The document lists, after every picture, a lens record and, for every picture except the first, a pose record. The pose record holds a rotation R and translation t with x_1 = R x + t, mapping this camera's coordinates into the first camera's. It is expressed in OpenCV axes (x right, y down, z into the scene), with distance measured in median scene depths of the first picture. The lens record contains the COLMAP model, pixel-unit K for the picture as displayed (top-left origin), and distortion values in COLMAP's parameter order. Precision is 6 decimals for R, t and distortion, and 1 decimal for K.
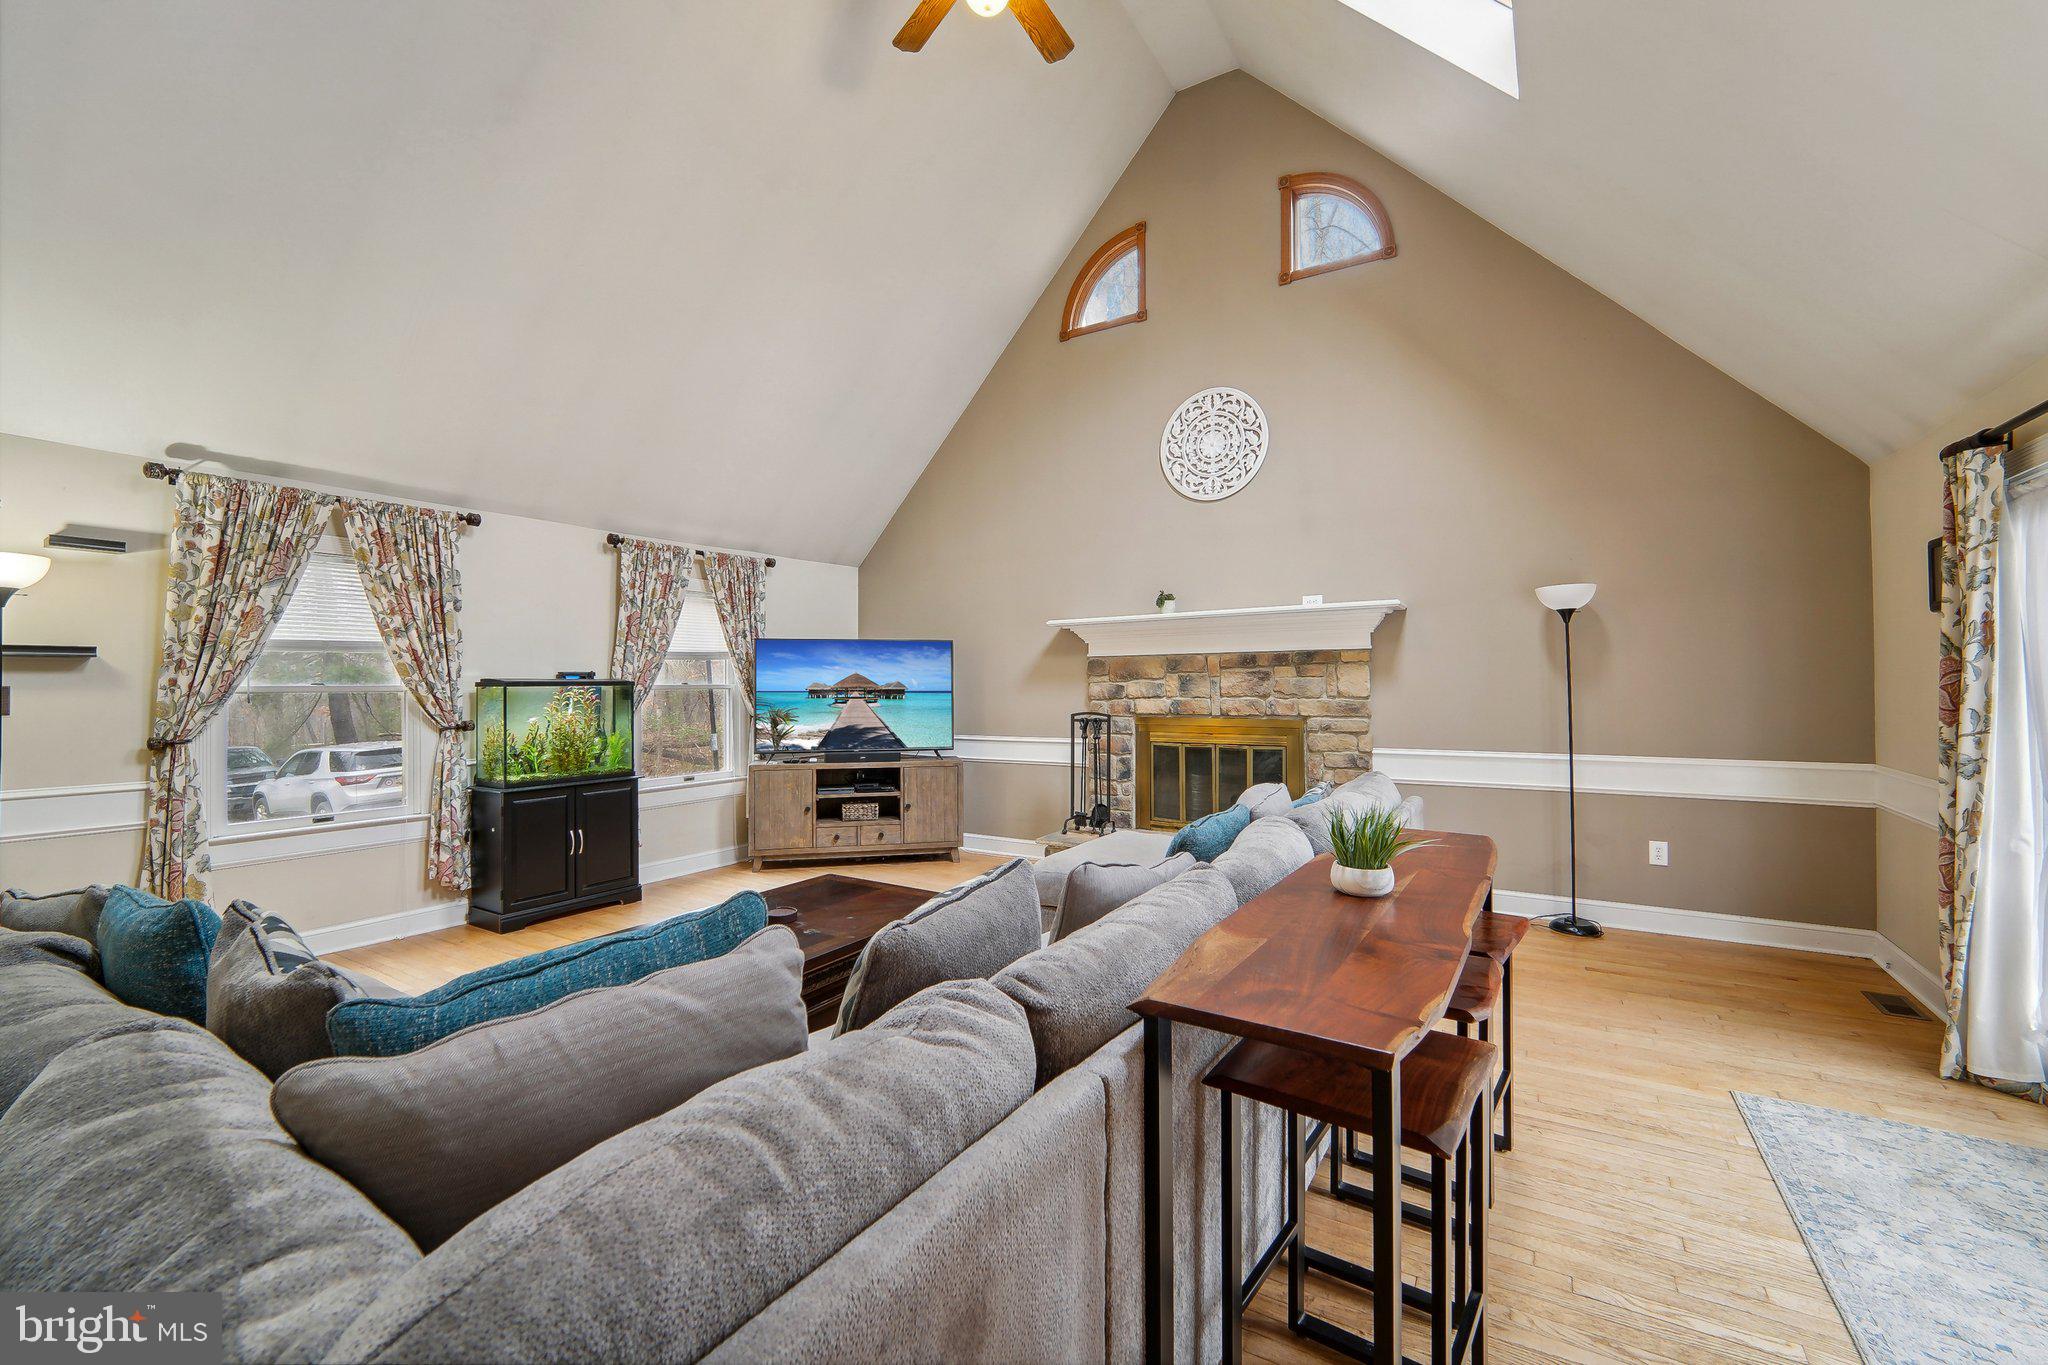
lens RADIAL K [[838.2, 0, 1036.6], [0, 838.2, 676.2], [0, 0, 1]] dist [-0.012839, -0.000560]
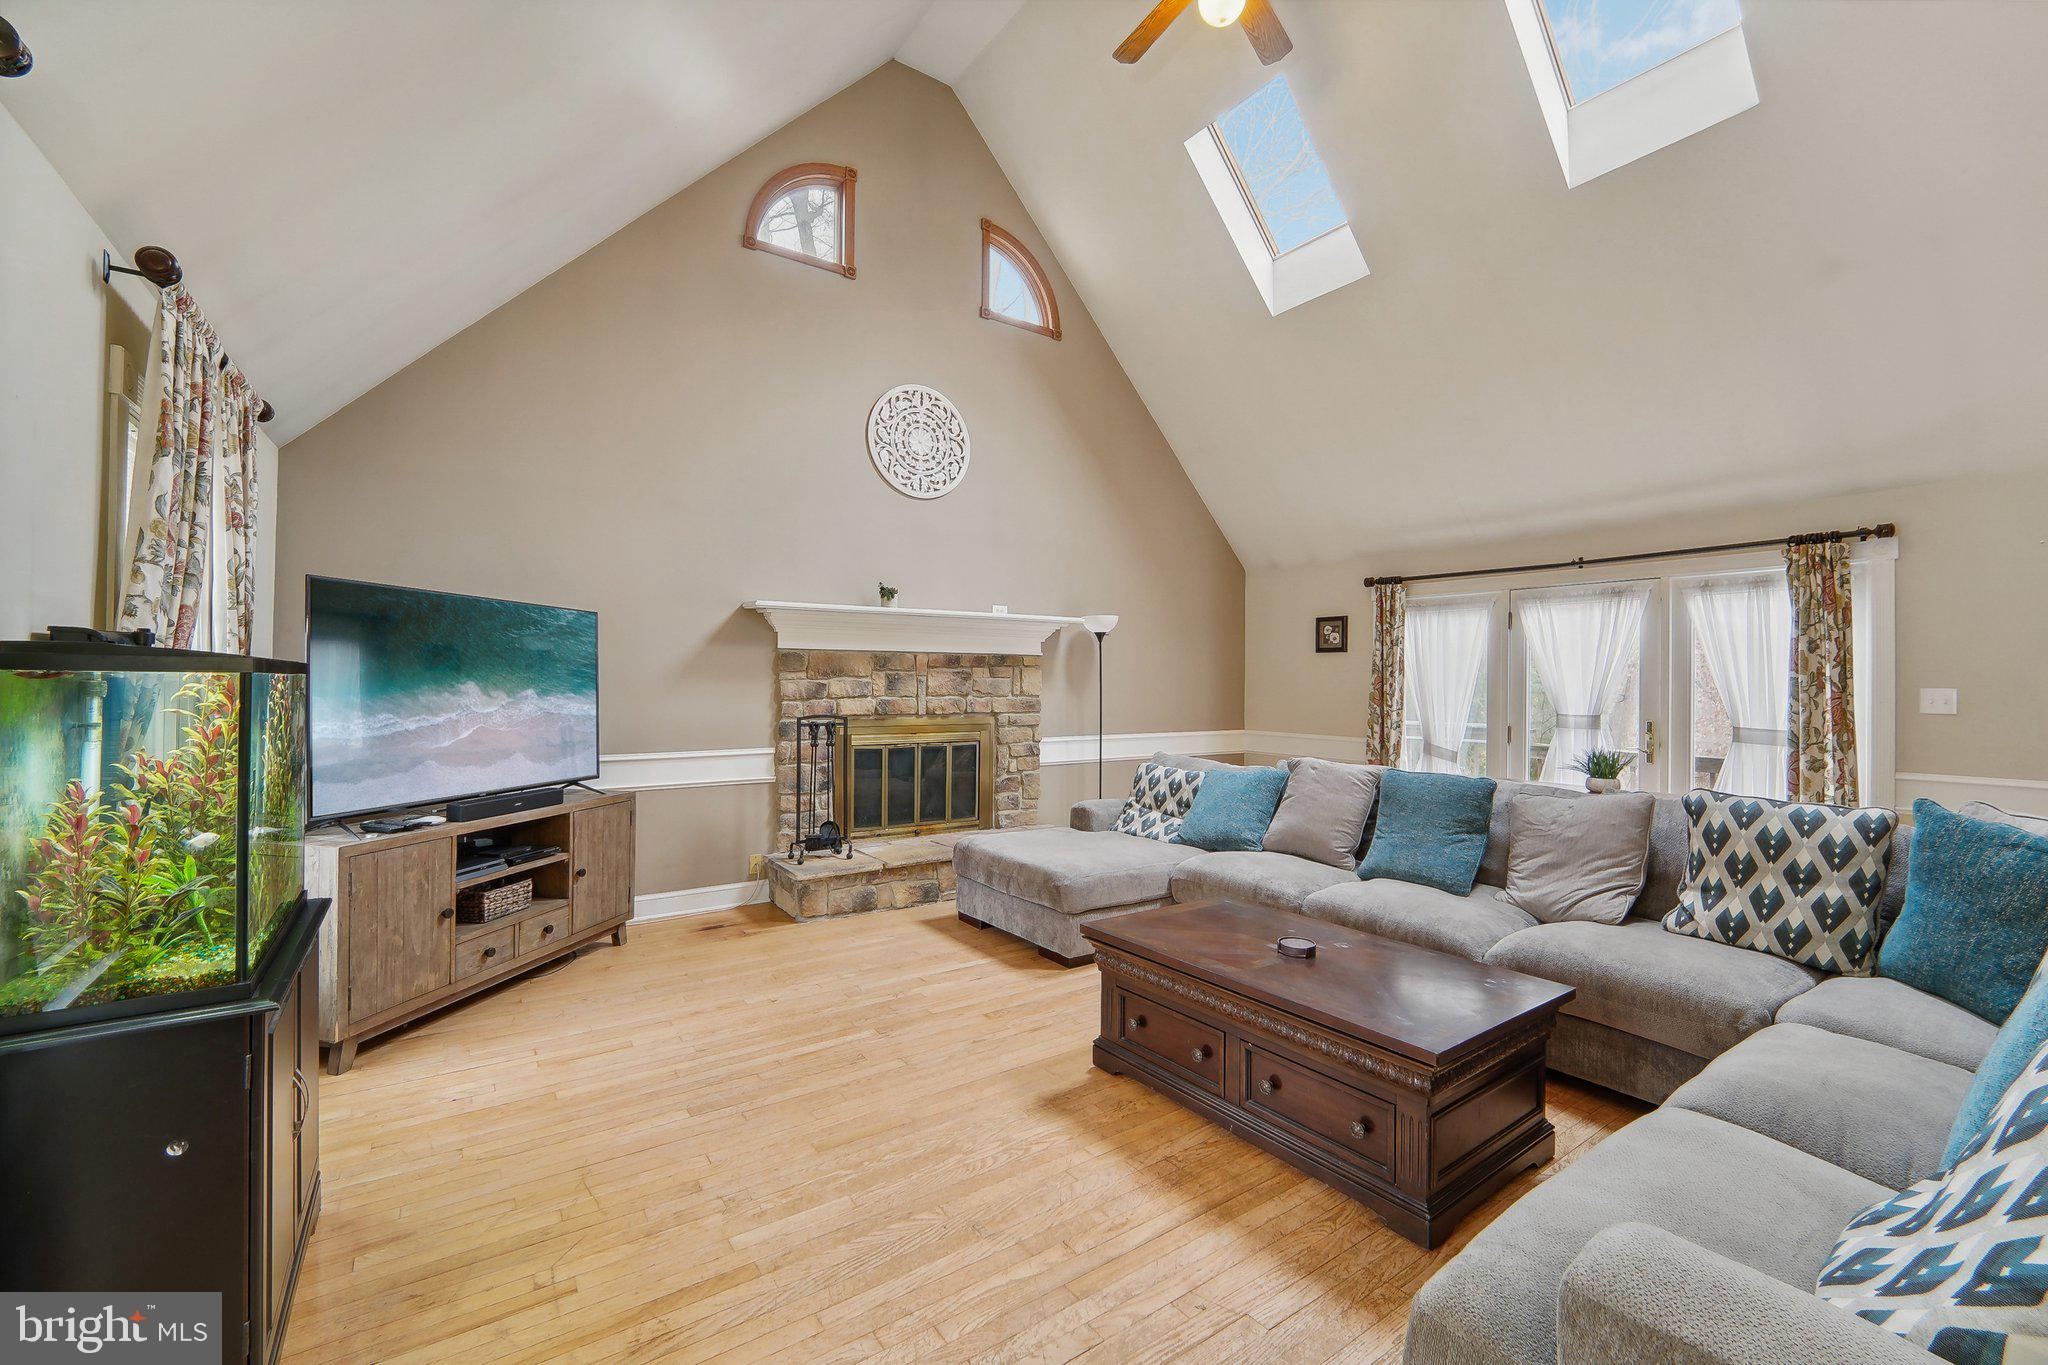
lens RADIAL K [[838.2, 0, 1032.8], [0, 838.2, 677.1], [0, 0, 1]] dist [-0.012839, -0.000560]
pose [[0.389759, 0.014169, 0.920808, -0.658356], [-0.020381, 0.999769, -0.006758, 0.006438], [-0.920692, -0.016133, 0.389957, 0.491604]]
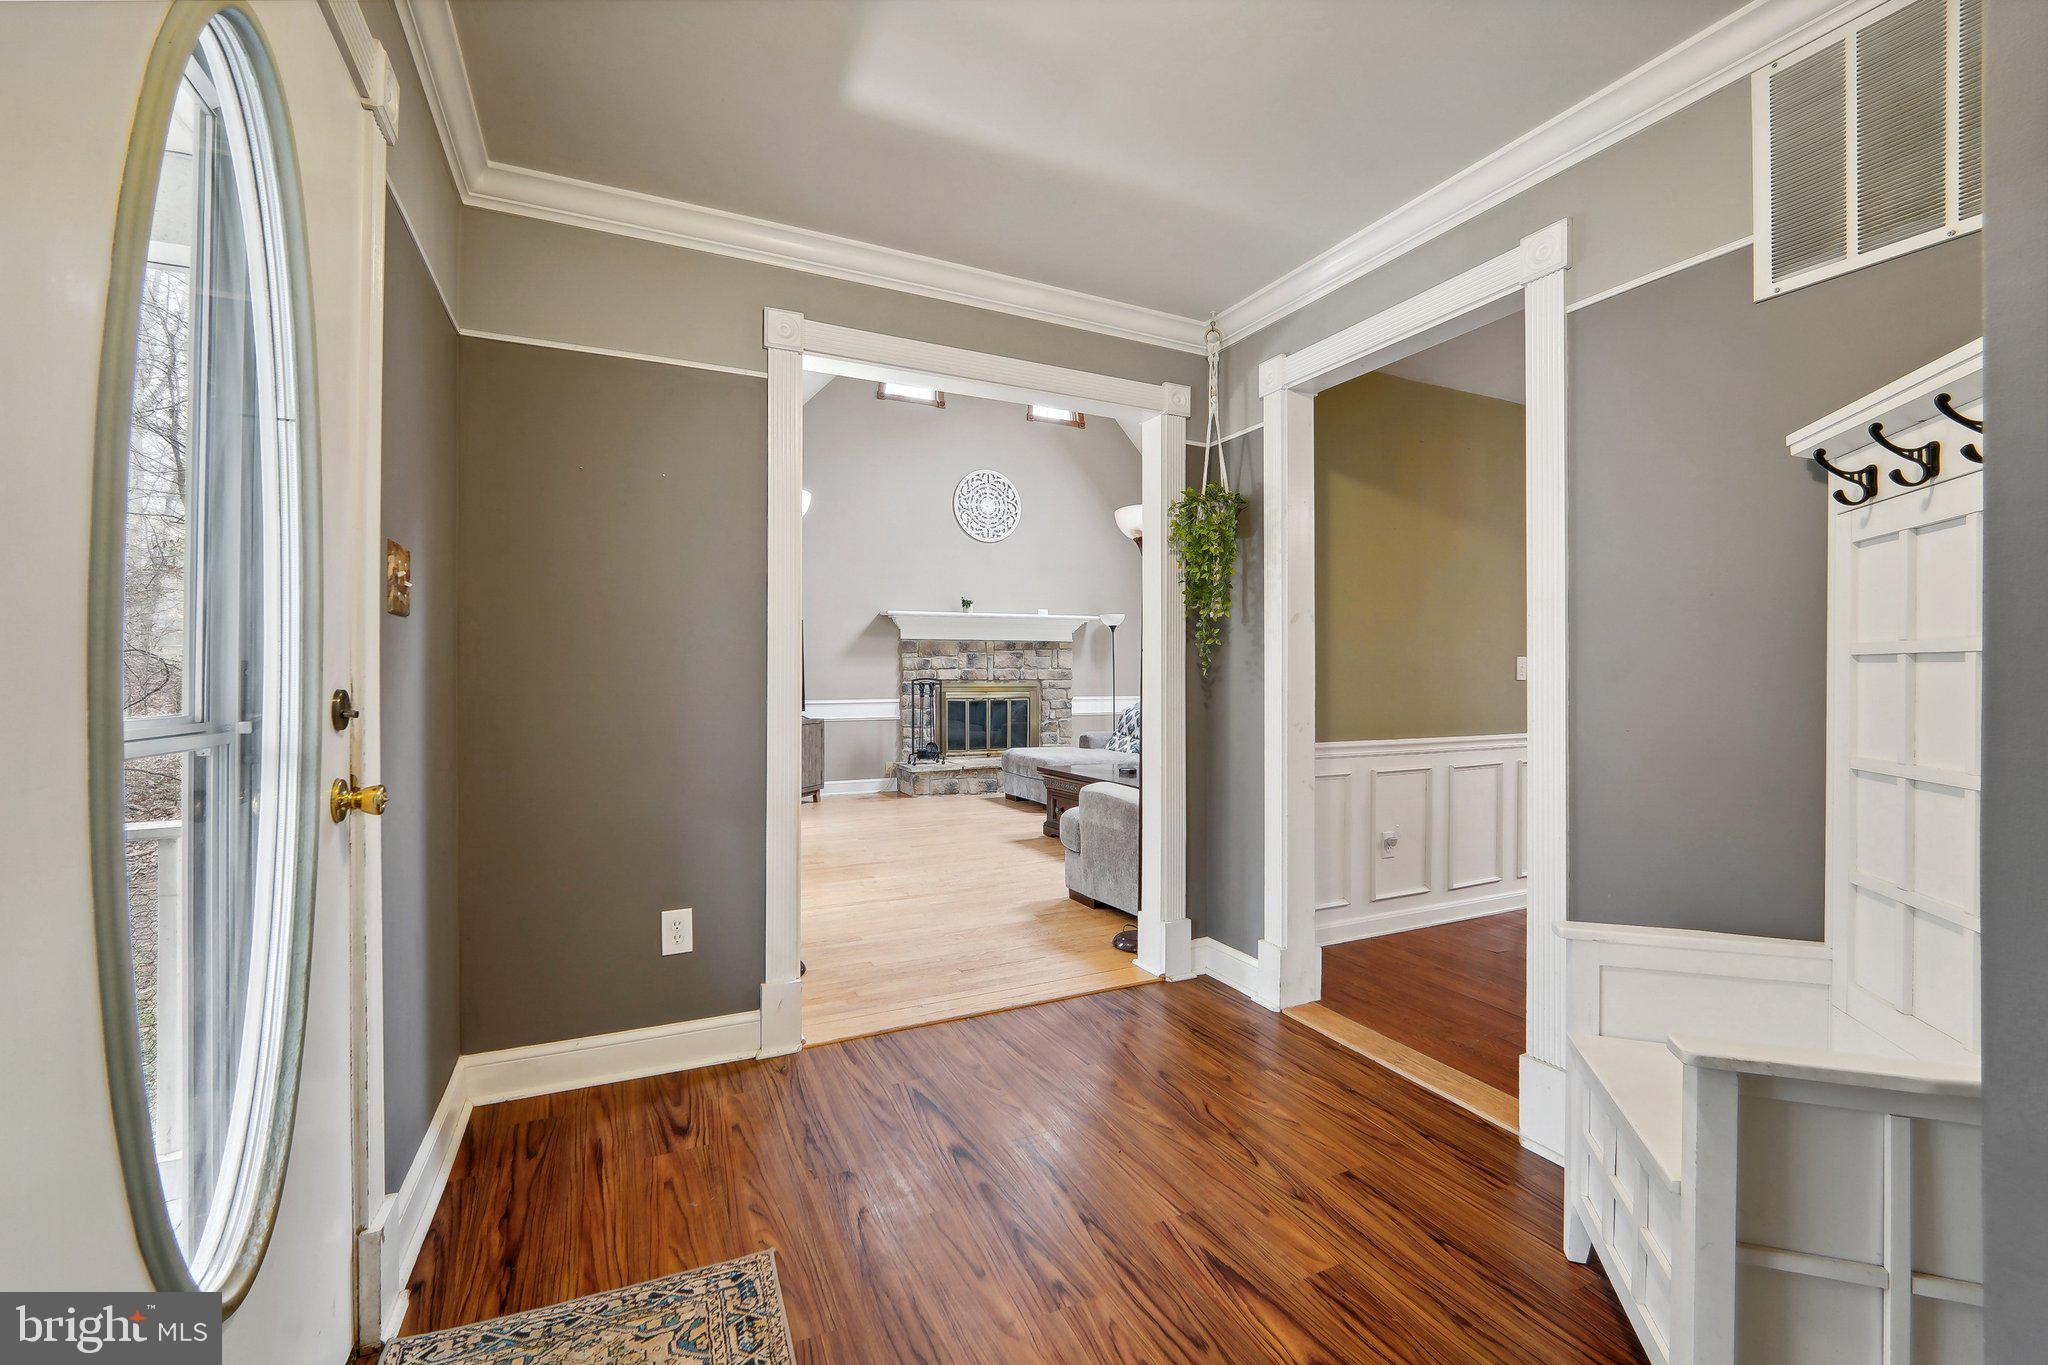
lens RADIAL K [[838.2, 0, 1029.3], [0, 838.2, 679.0], [0, 0, 1]] dist [-0.012839, -0.000560]
pose [[0.530891, 0.002731, 0.847436, -1.082128], [-0.010818, 0.999935, 0.003554, 0.038767], [-0.847371, -0.011054, 0.530886, 0.106240]]
